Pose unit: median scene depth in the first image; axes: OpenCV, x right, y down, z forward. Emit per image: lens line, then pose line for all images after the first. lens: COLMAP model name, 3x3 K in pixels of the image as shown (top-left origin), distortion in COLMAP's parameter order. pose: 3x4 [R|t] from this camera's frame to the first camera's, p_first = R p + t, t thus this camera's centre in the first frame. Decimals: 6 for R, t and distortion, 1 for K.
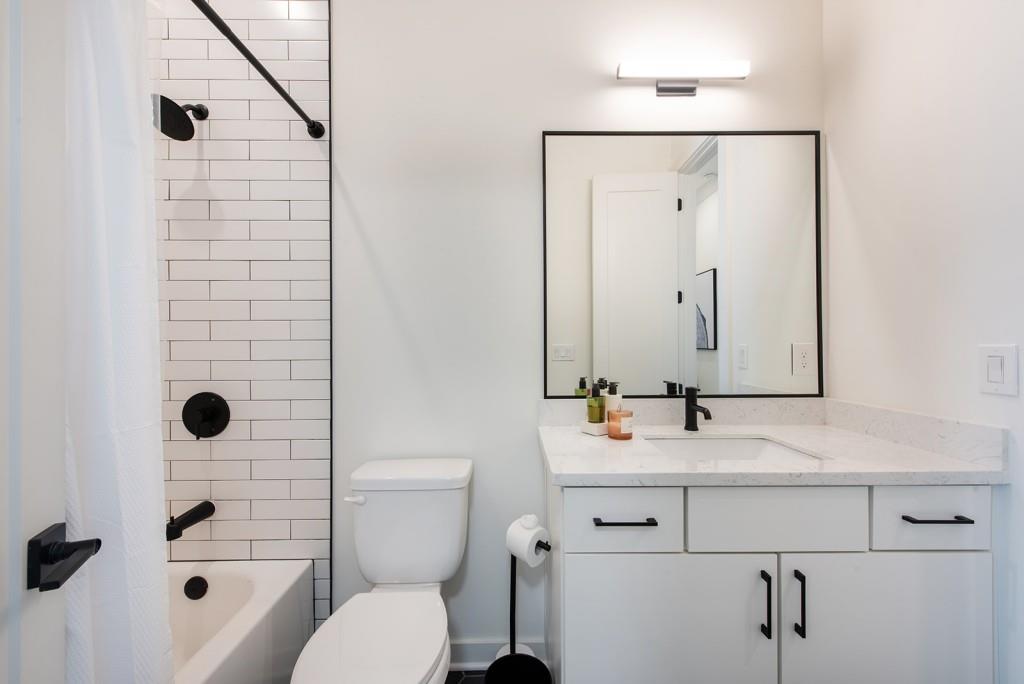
lens RADIAL K [[399.4, 0, 515.4], [0, 399.4, 344.1], [0, 0, 1]] dist [0.001475, -0.000066]
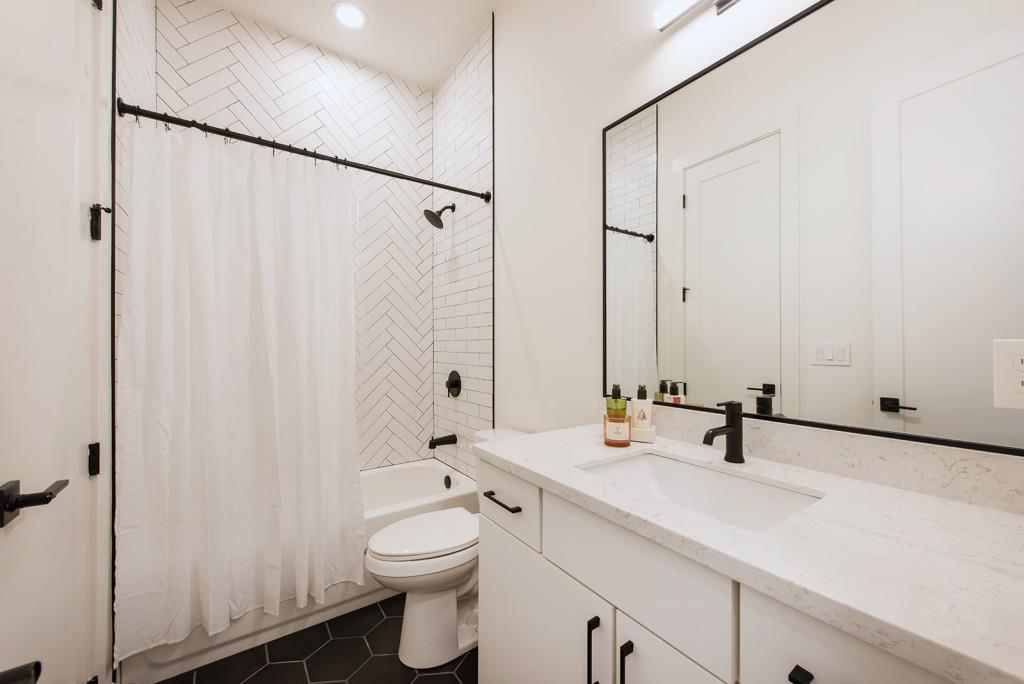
lens RADIAL K [[399.4, 0, 516.1], [0, 399.4, 343.8], [0, 0, 1]] dist [0.001475, -0.000066]
pose [[0.562002, 0.000373, -0.827136, 1.196611], [0.004435, 0.999984, 0.003465, -0.000186], [0.827124, -0.005616, 0.561991, 0.395873]]
